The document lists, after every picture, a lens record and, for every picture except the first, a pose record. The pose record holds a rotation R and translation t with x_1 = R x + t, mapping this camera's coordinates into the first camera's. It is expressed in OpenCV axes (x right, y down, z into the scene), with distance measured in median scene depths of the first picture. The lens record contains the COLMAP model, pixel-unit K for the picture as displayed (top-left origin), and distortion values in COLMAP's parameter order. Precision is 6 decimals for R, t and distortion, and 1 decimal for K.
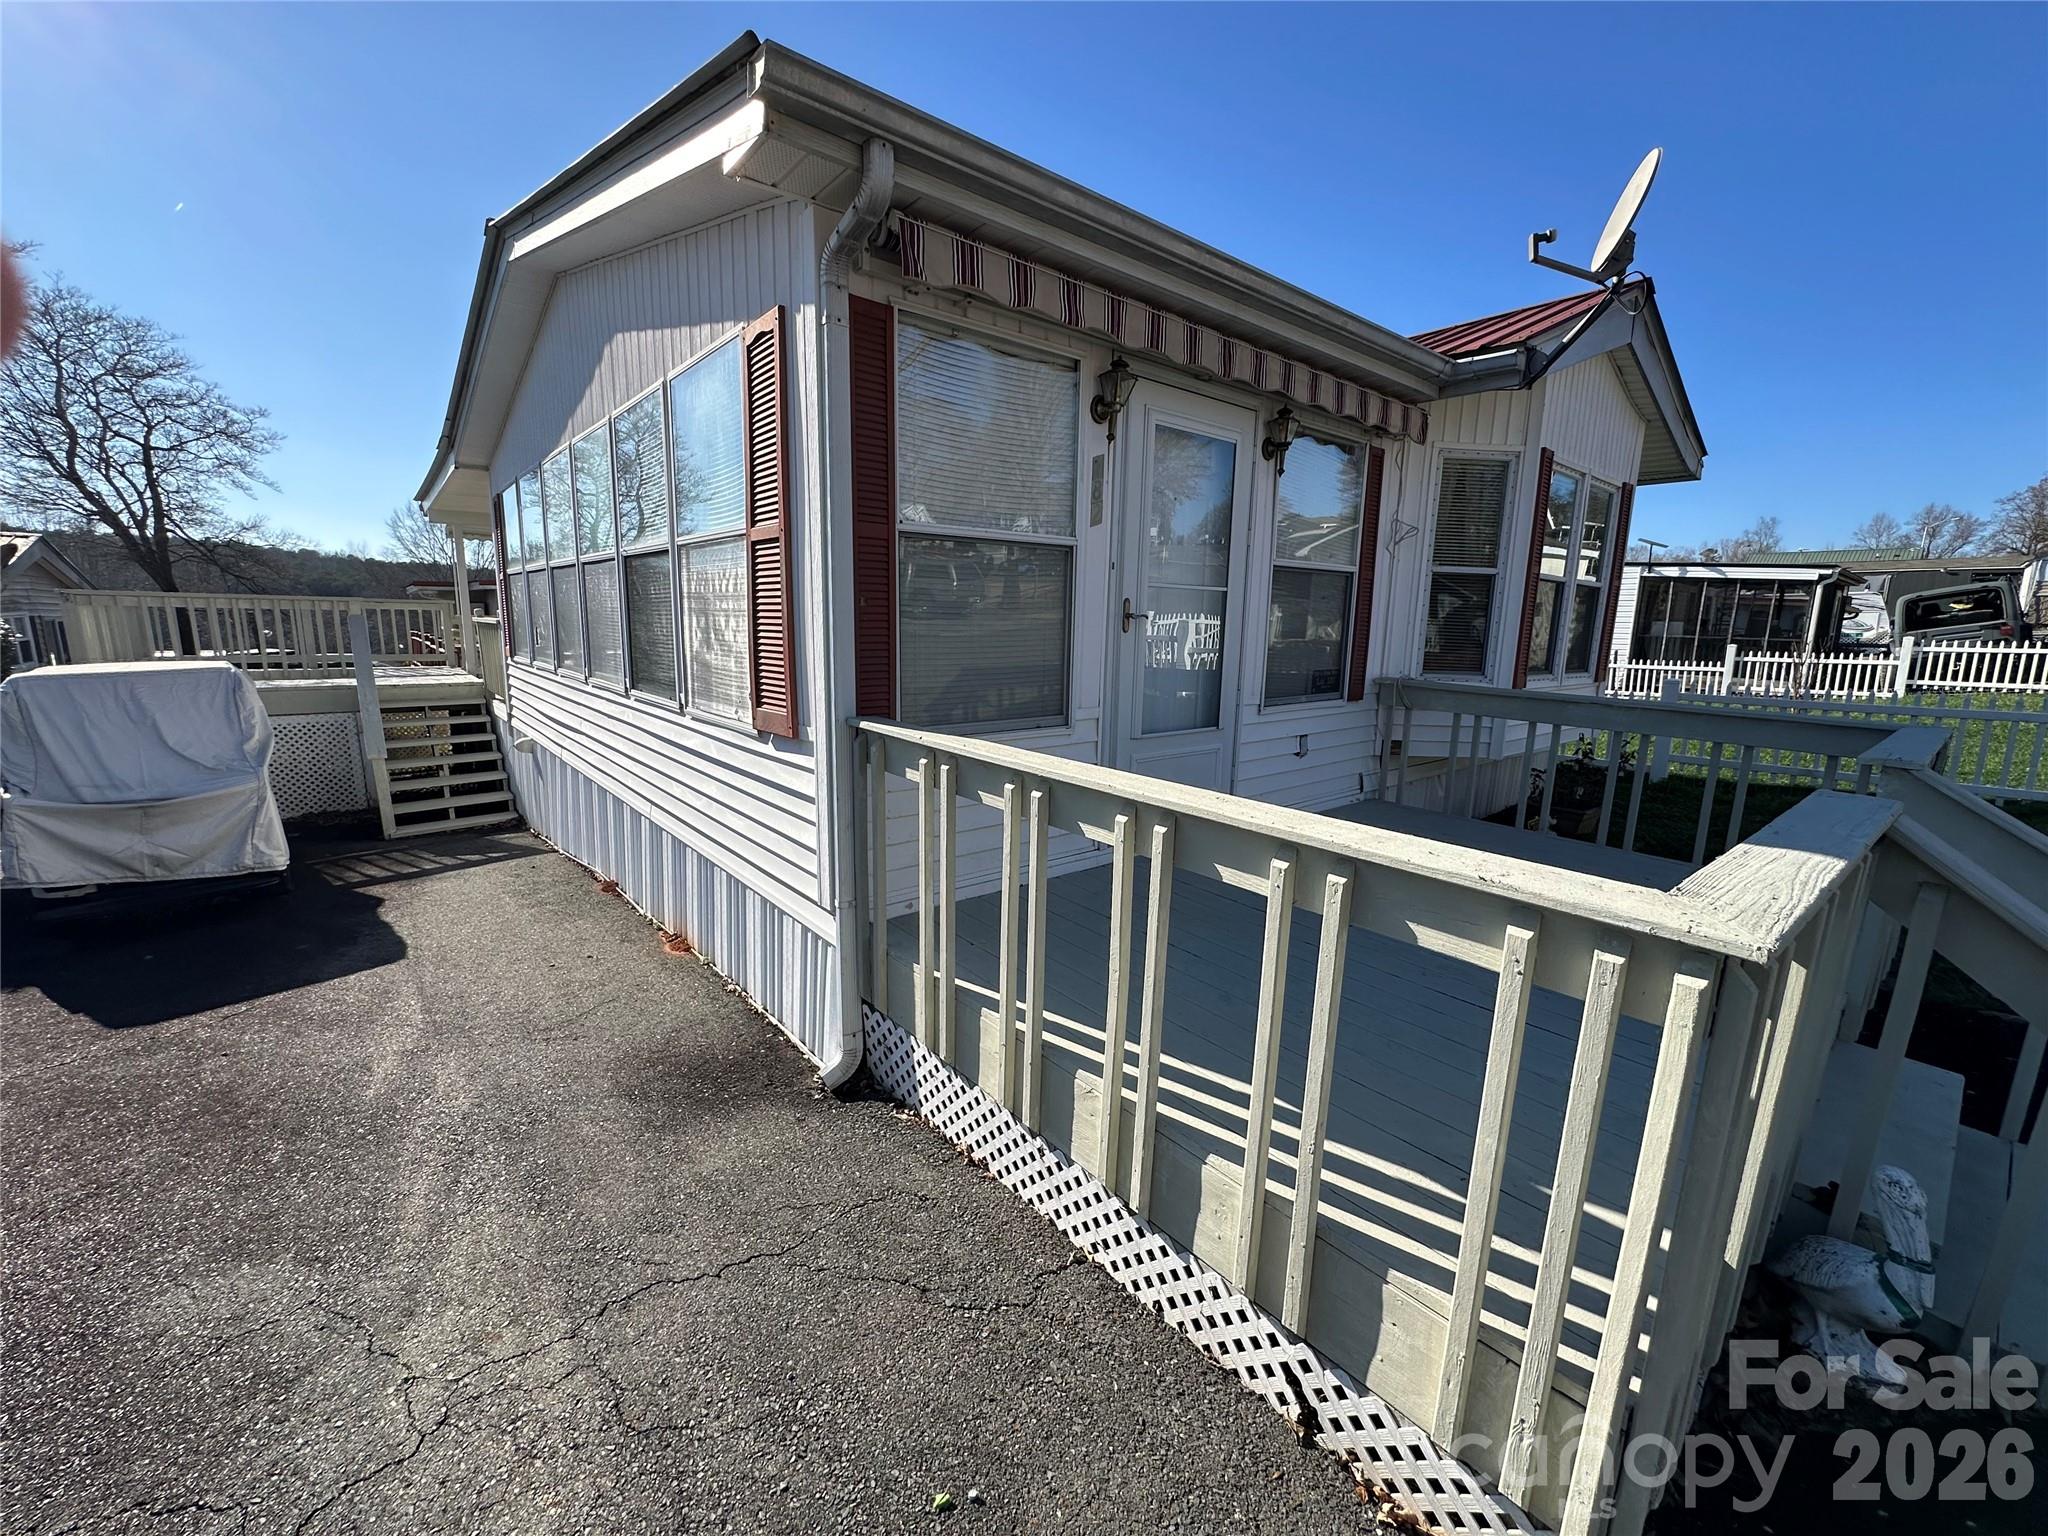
lens RADIAL K [[818.9, 0, 1026.4], [0, 818.9, 765.4], [0, 0, 1]] dist [-0.004462, 0.000135]
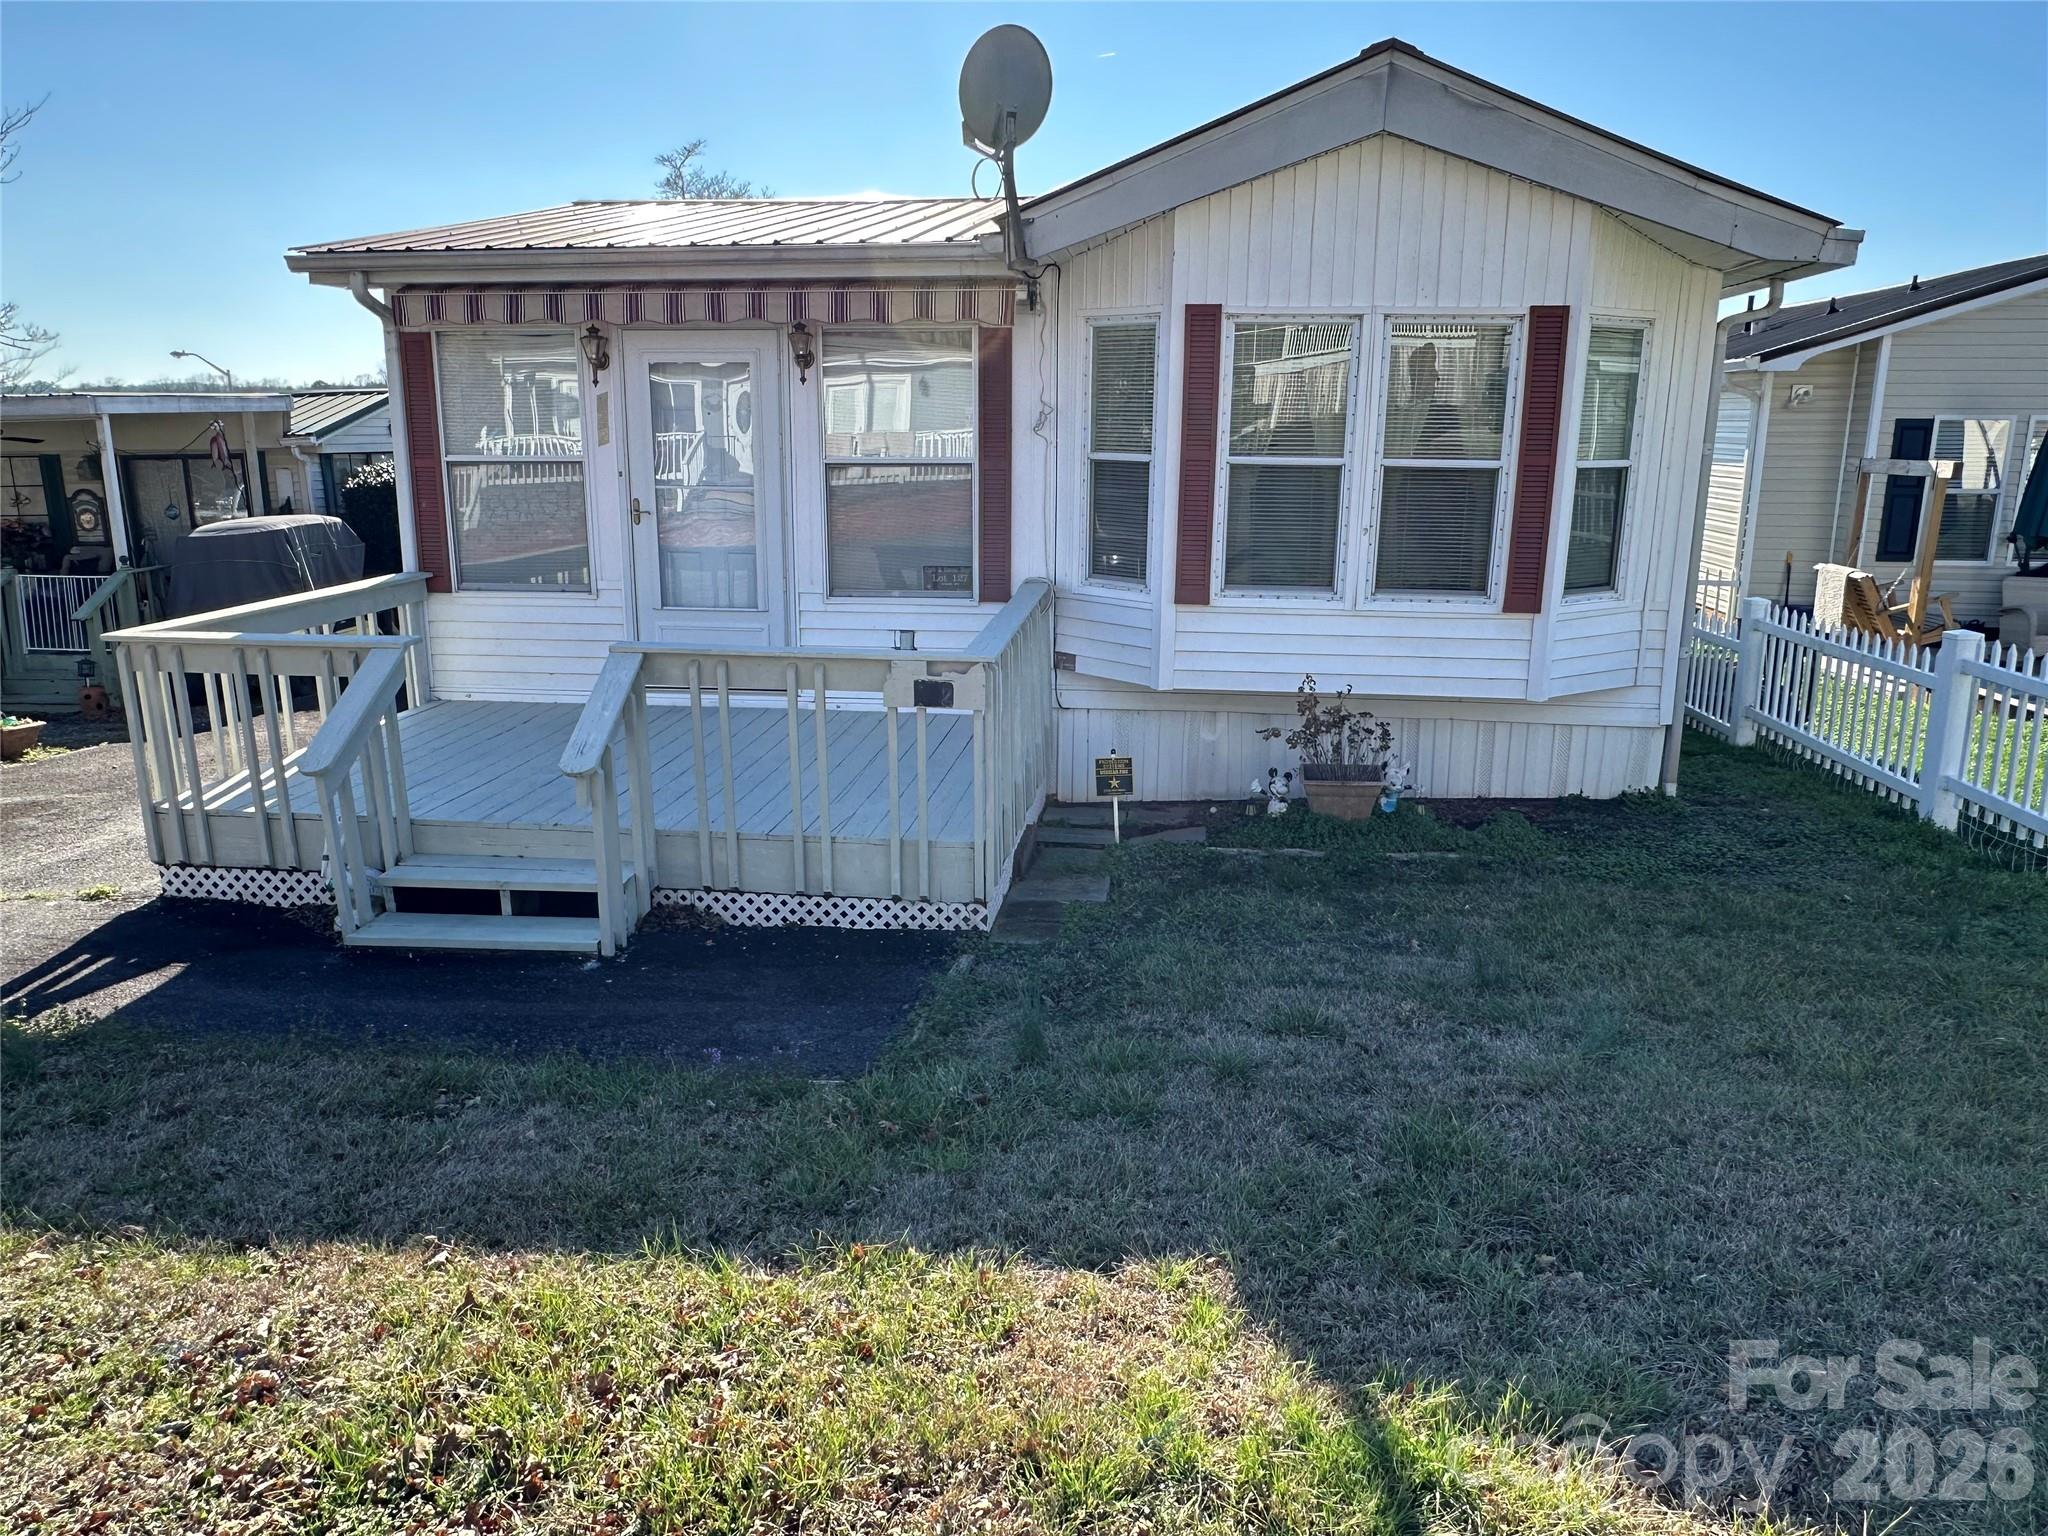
lens RADIAL K [[1377.2, 0, 1030.5], [0, 1377.2, 765.2], [0, 0, 1]] dist [-0.005965, 0.000428]
pose [[0.686828, 0.158590, -0.709307, 2.162119], [-0.119476, 0.987264, 0.105047, -0.090029], [0.716933, 0.012596, 0.697028, -0.067311]]
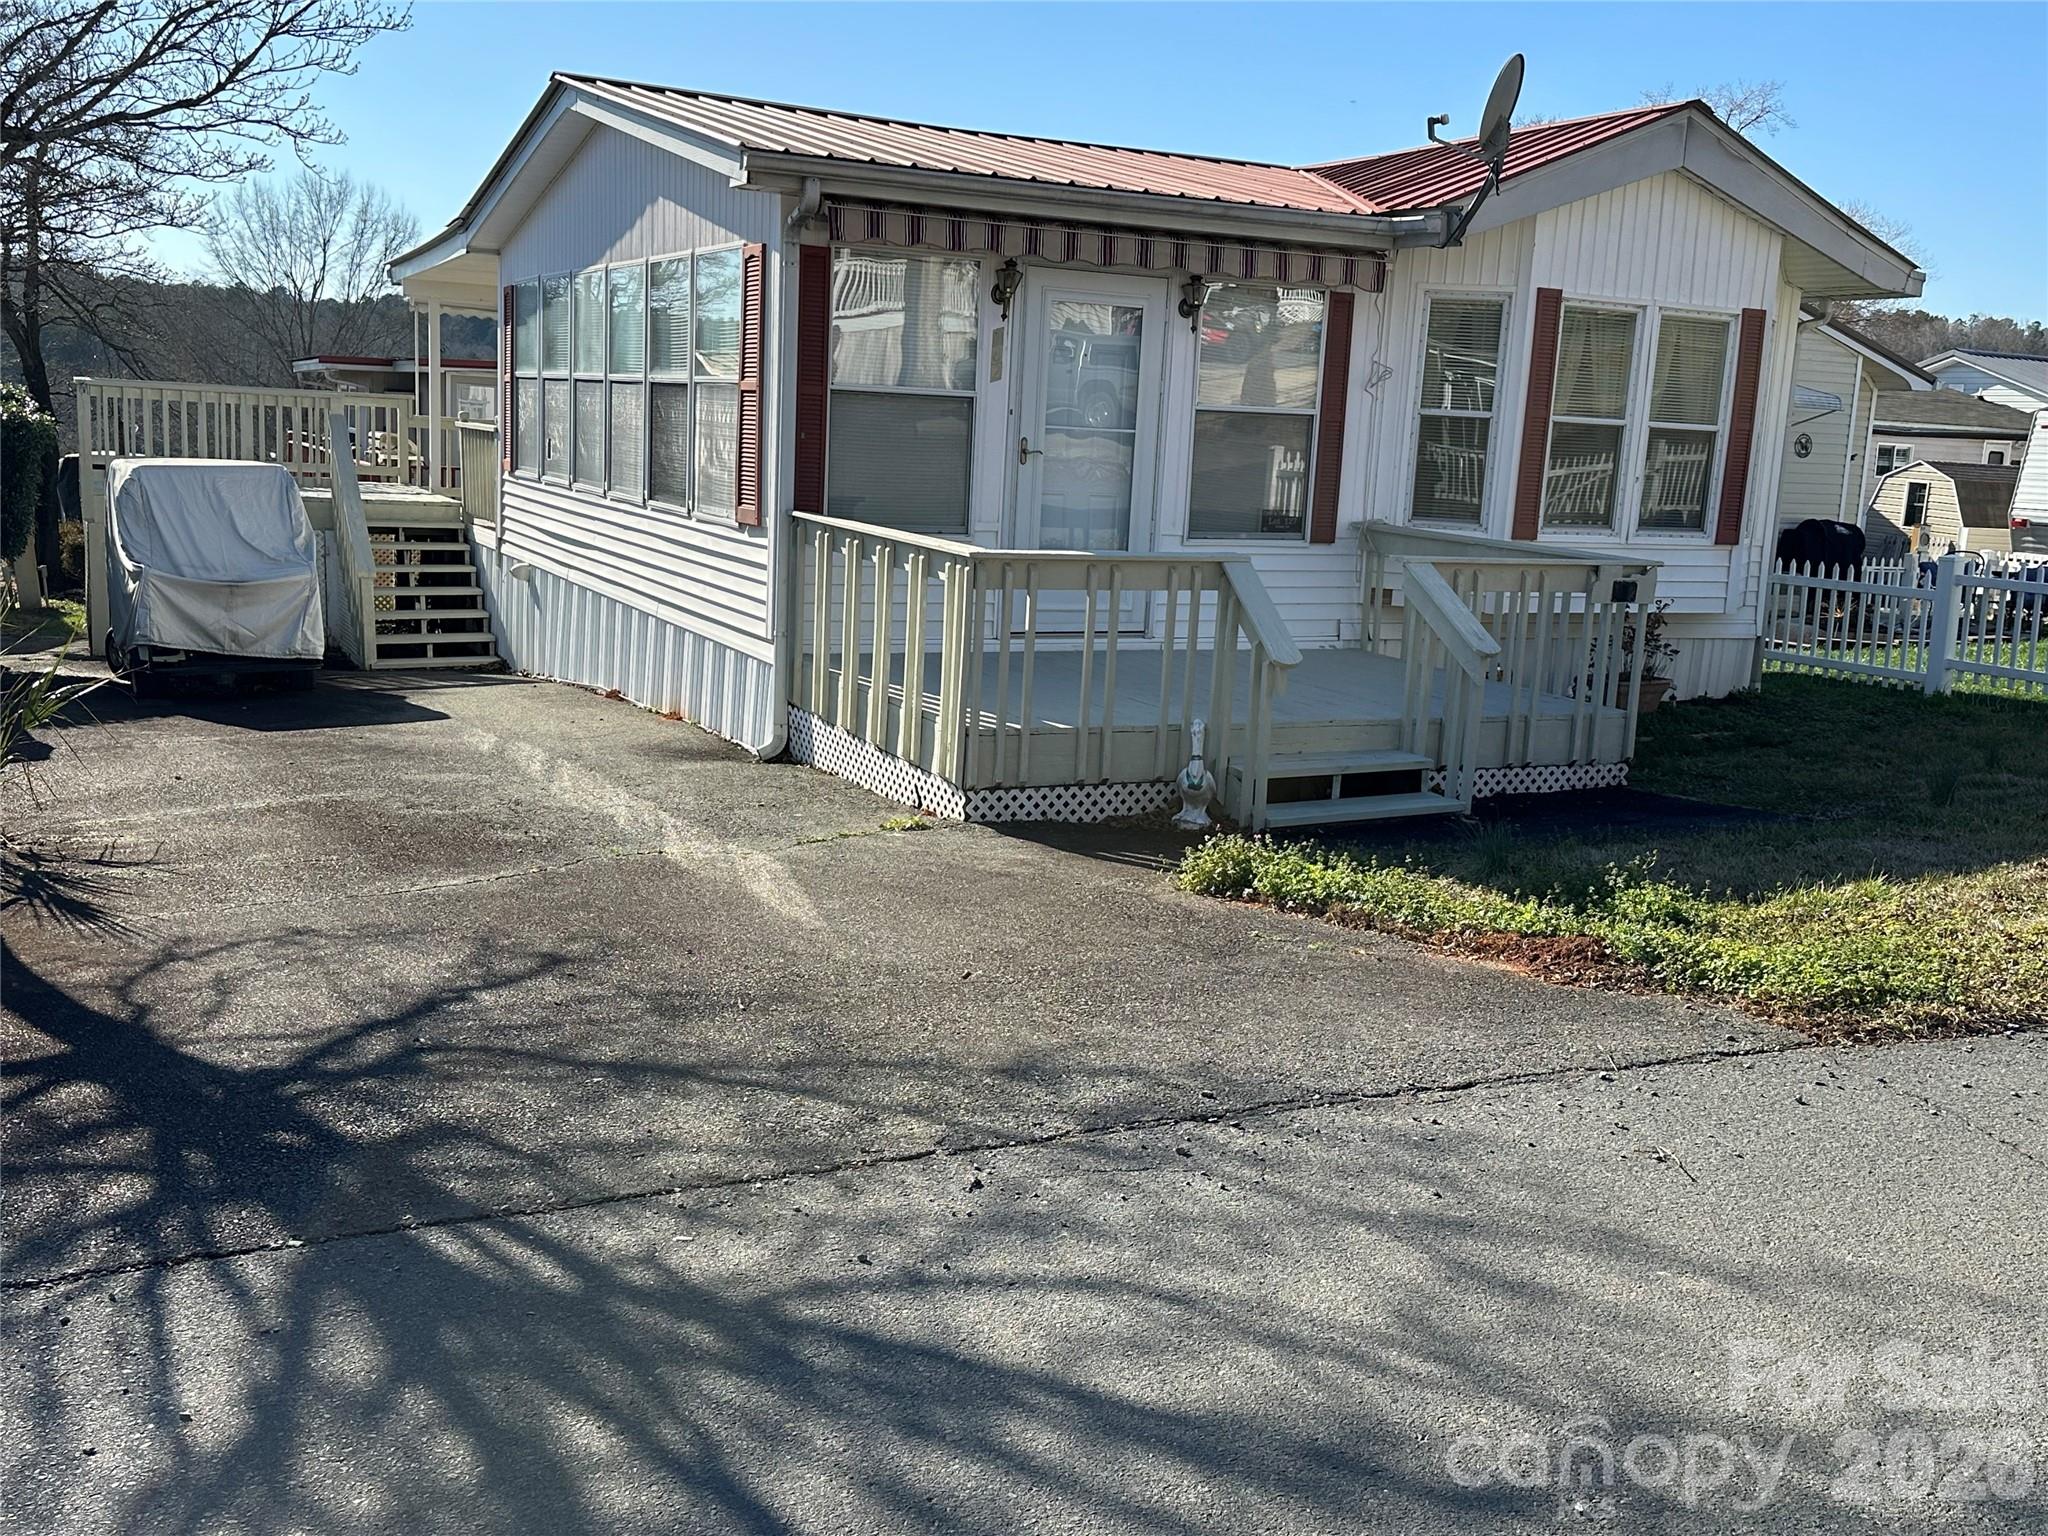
lens RADIAL K [[1915.5, 0, 1032.6], [0, 1915.5, 755.8], [0, 0, 1]] dist [0.181503, -0.378200]
pose [[0.972773, 0.068383, -0.221443, 0.827801], [-0.071520, 0.997420, -0.006170, 0.304133], [0.220450, 0.021840, 0.975154, -1.889750]]
